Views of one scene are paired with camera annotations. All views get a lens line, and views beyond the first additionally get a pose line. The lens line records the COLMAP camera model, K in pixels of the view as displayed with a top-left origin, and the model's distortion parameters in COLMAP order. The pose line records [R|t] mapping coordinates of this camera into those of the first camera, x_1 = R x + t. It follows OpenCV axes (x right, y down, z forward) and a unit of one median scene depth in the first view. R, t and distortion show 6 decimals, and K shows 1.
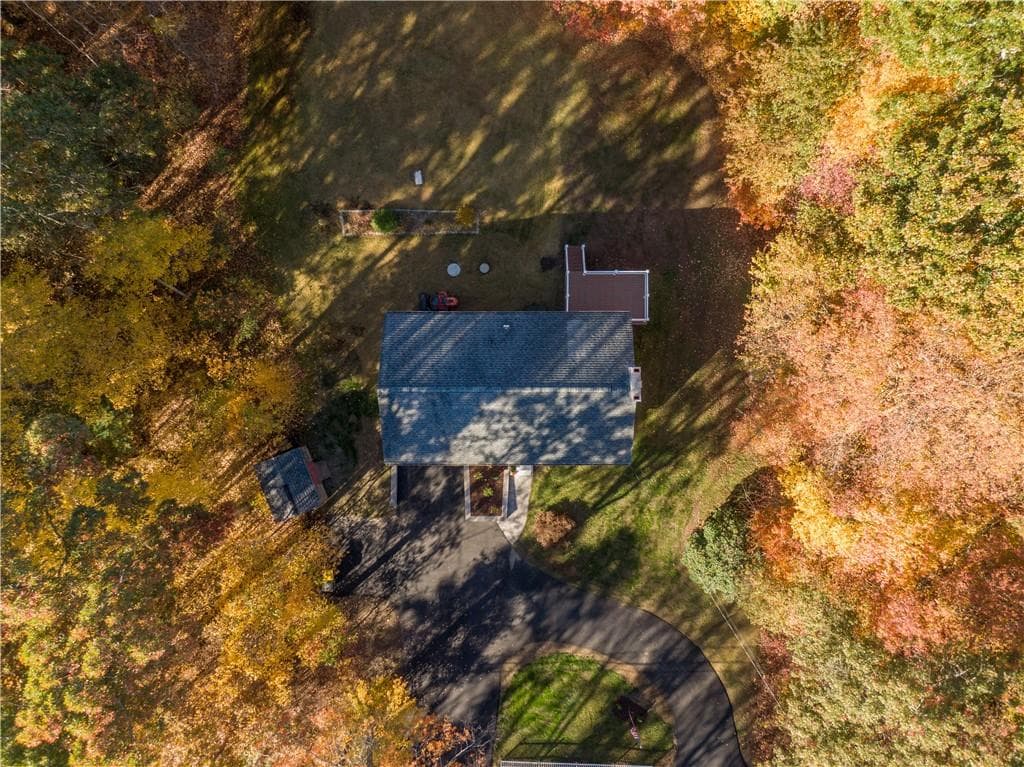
lens RADIAL K [[731.8, 0, 513.8], [0, 731.8, 387.4], [0, 0, 1]] dist [0.044030, -0.050501]
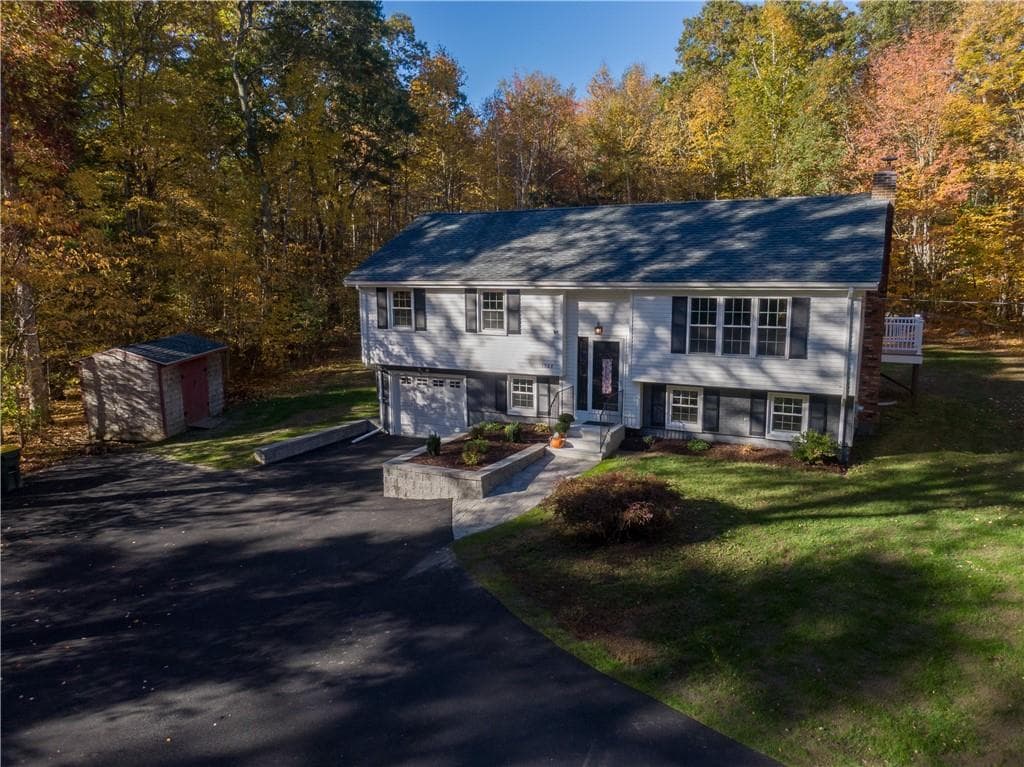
lens RADIAL K [[731.8, 0, 515.0], [0, 731.8, 386.6], [0, 0, 1]] dist [0.044030, -0.050501]
pose [[0.900101, 0.073603, -0.429419, 0.143619], [-0.435653, 0.140849, -0.889026, 0.473971], [-0.004951, 0.987291, 0.158844, 0.904780]]
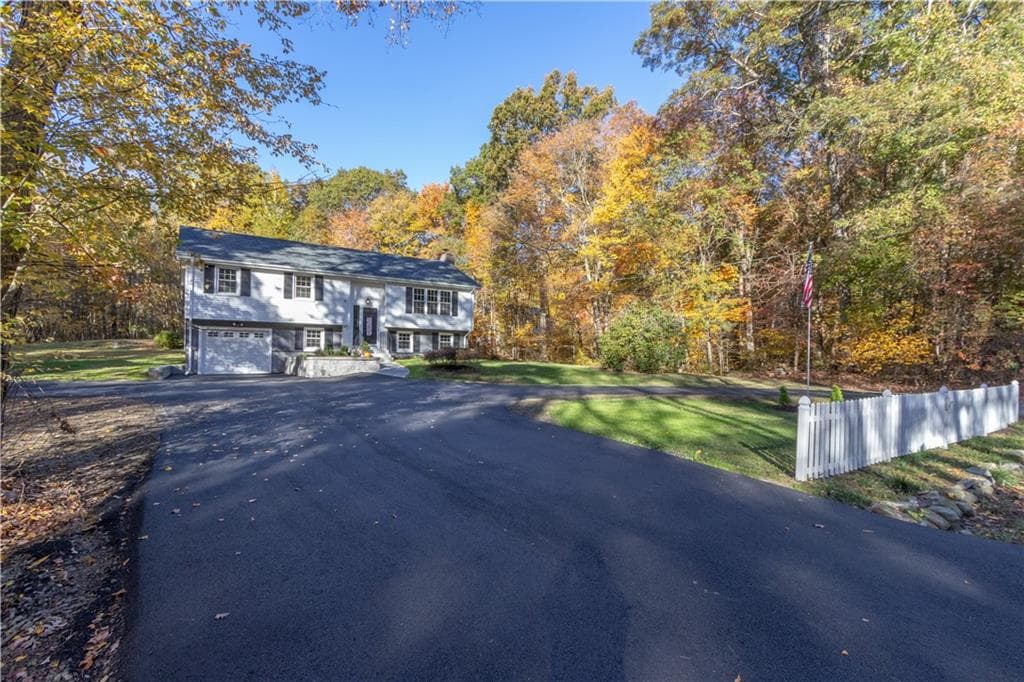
lens RADIAL K [[465.9, 0, 507.6], [0, 465.9, 344.5], [0, 0, 1]] dist [-0.000818, -0.000113]
pose [[0.820677, 0.031225, 0.570538, -0.152249], [0.571327, -0.029847, -0.820179, 0.584196], [-0.008581, 0.999067, -0.042334, 1.004510]]
